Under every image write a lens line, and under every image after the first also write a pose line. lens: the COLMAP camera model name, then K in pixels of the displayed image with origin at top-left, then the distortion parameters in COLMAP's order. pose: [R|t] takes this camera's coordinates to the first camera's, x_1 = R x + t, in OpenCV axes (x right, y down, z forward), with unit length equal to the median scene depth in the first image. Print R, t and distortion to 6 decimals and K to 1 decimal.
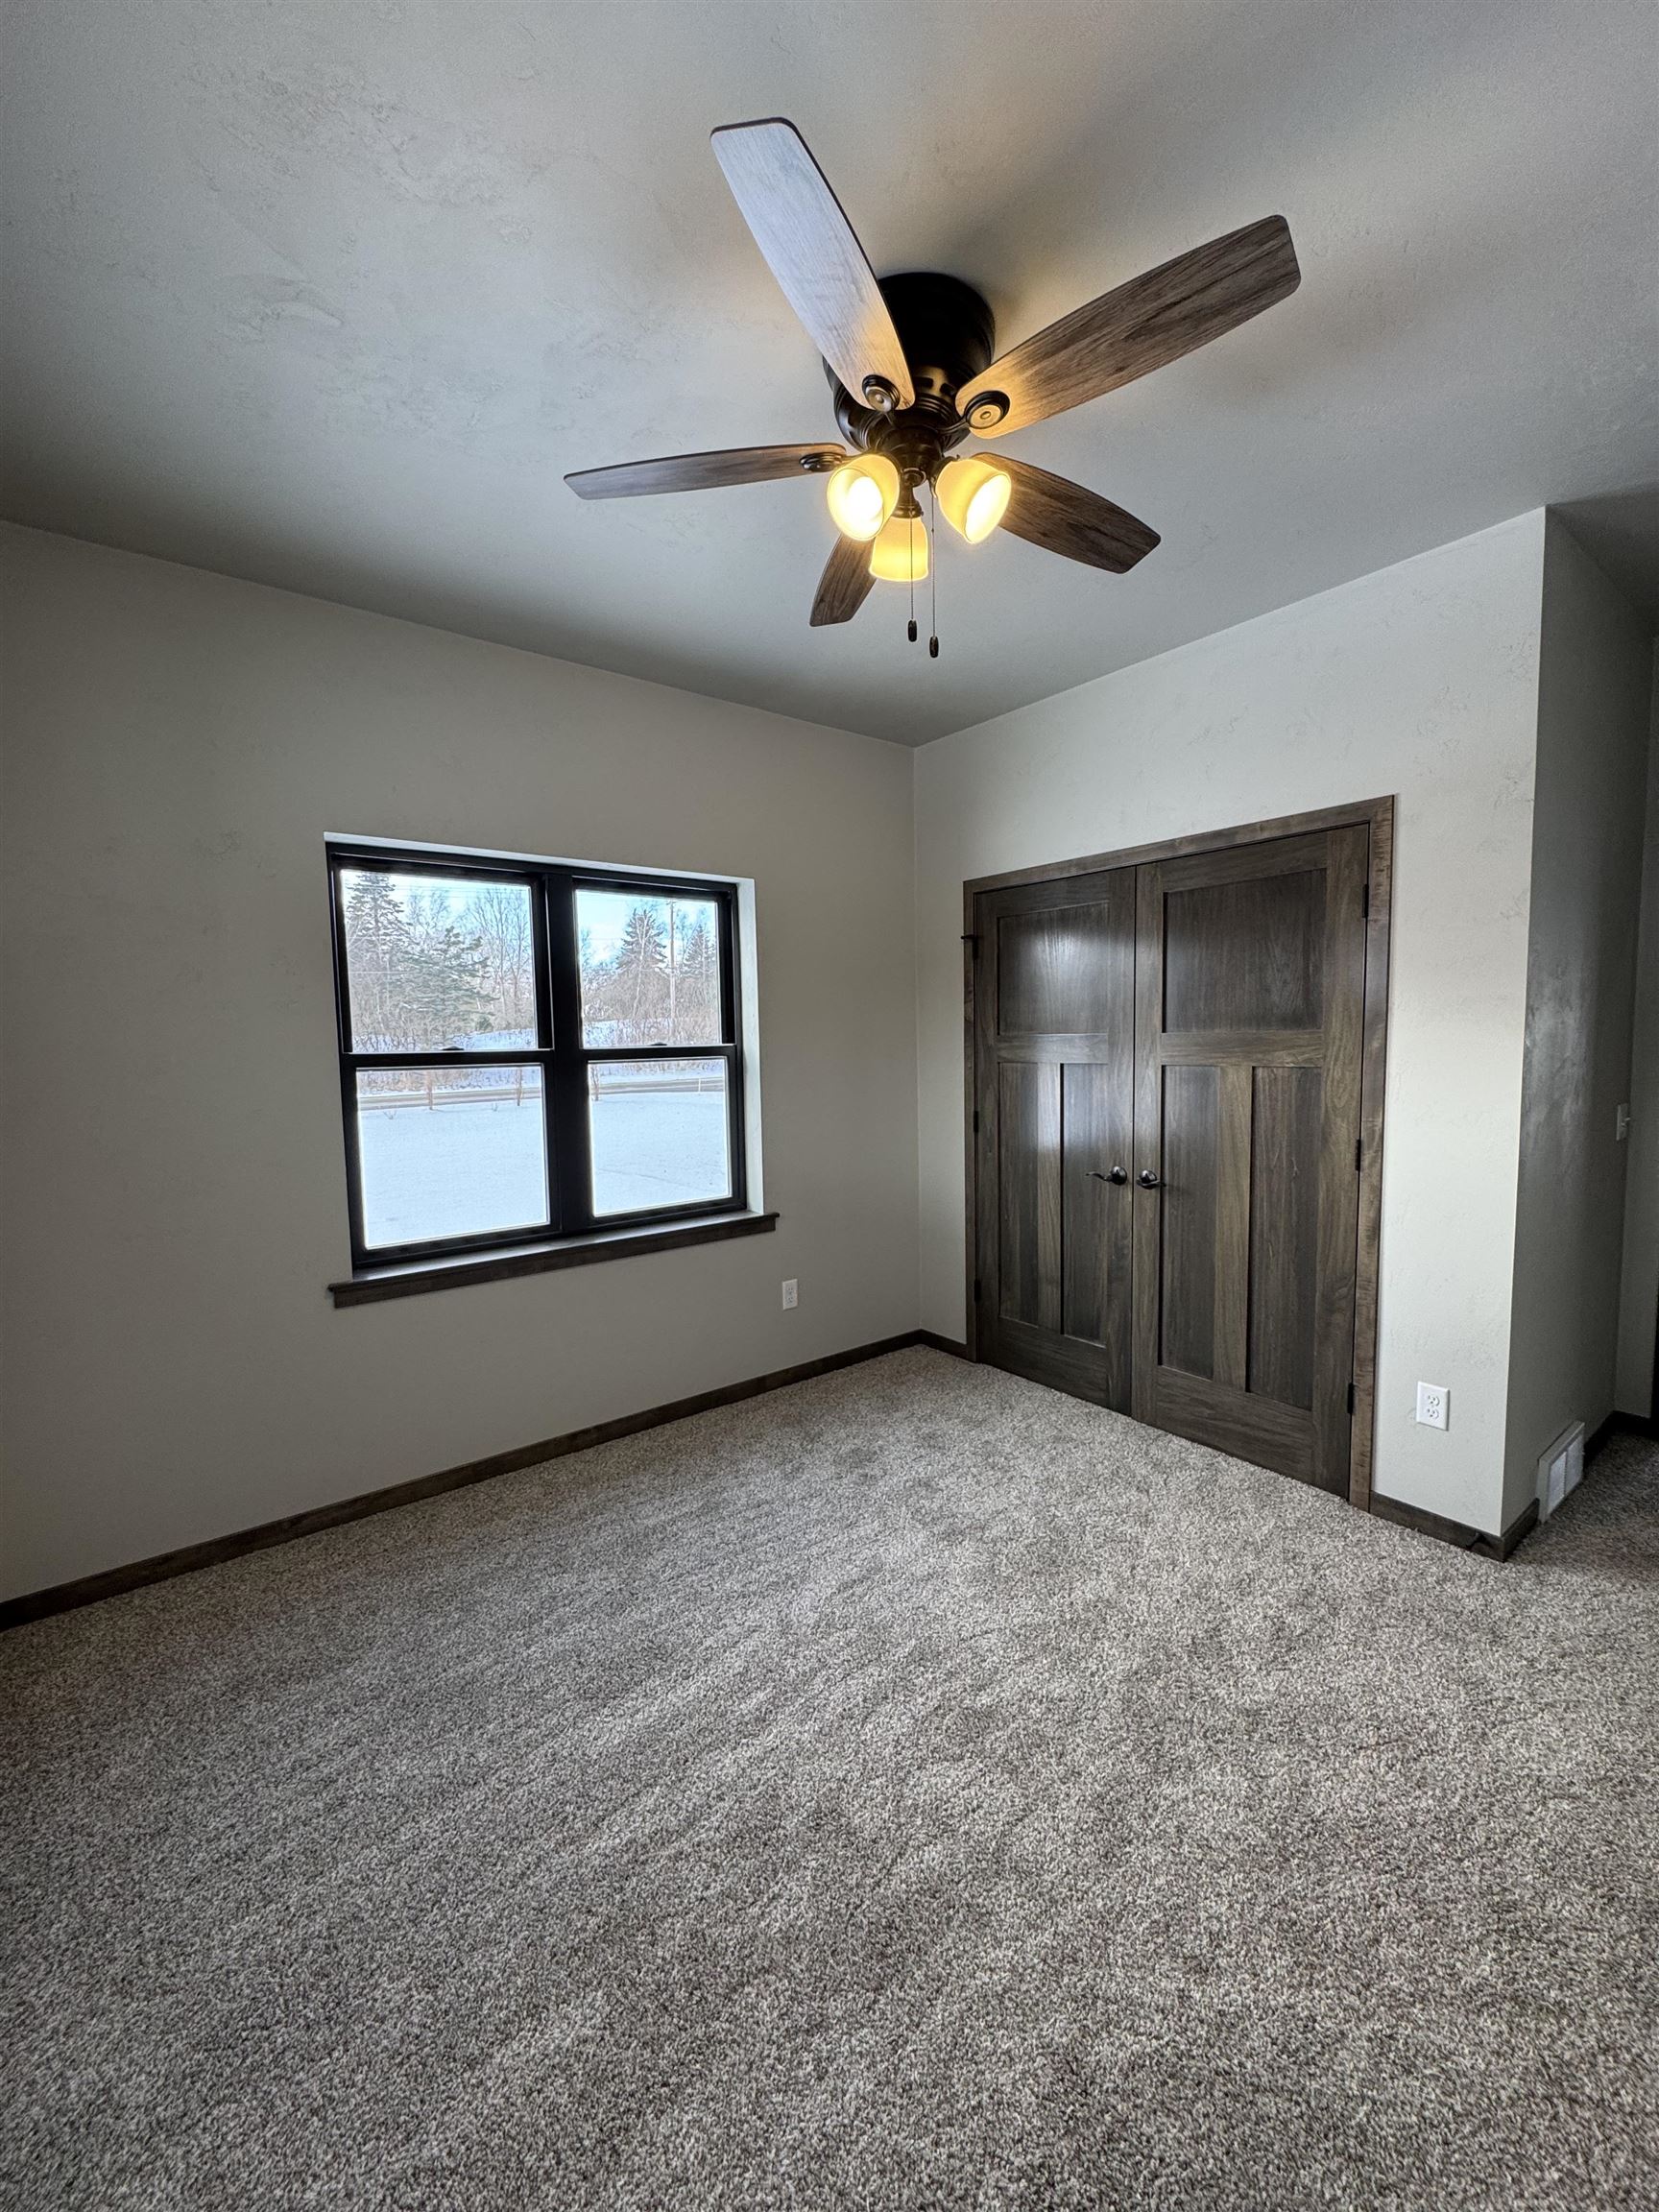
lens RADIAL K [[878.0, 0, 823.6], [0, 878.0, 1110.2], [0, 0, 1]] dist [-0.003619, 0.000402]
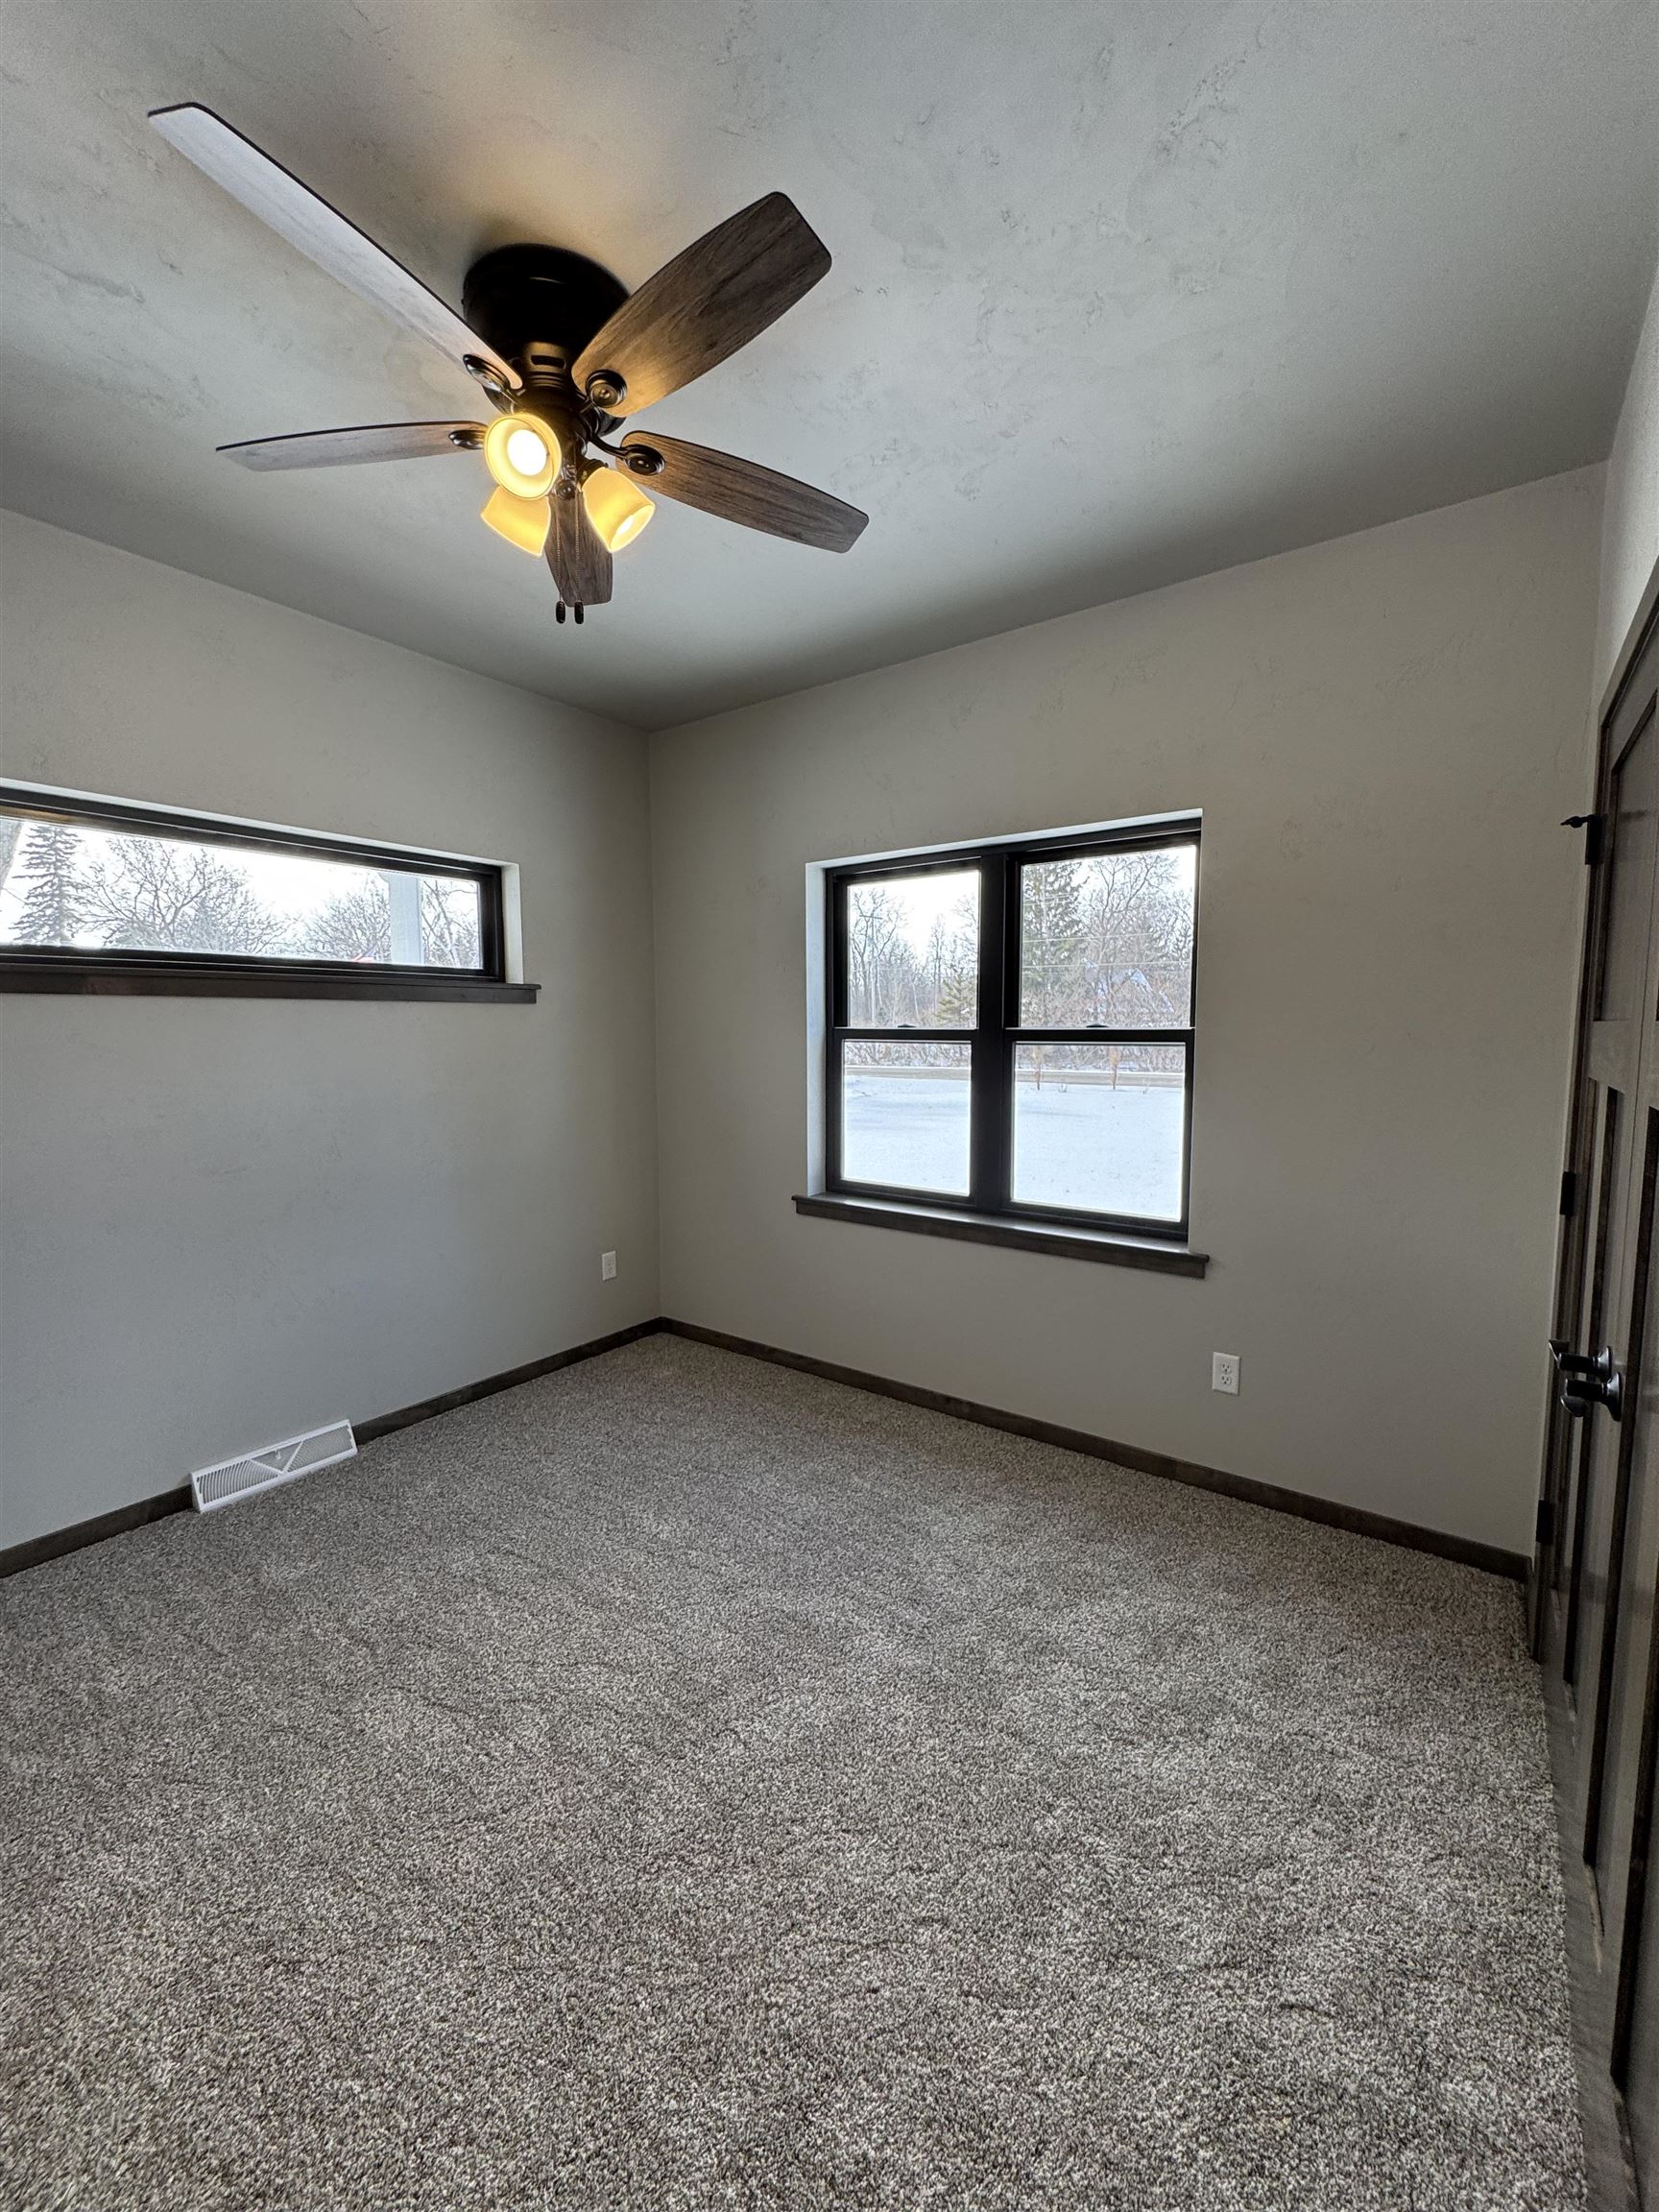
lens RADIAL K [[878.0, 0, 834.2], [0, 878.0, 1104.9], [0, 0, 1]] dist [-0.003619, 0.000402]
pose [[0.275294, 0.105636, -0.955539, 0.628274], [-0.078854, 0.993077, 0.087067, -0.056391], [0.958121, 0.051379, 0.281718, 0.546111]]
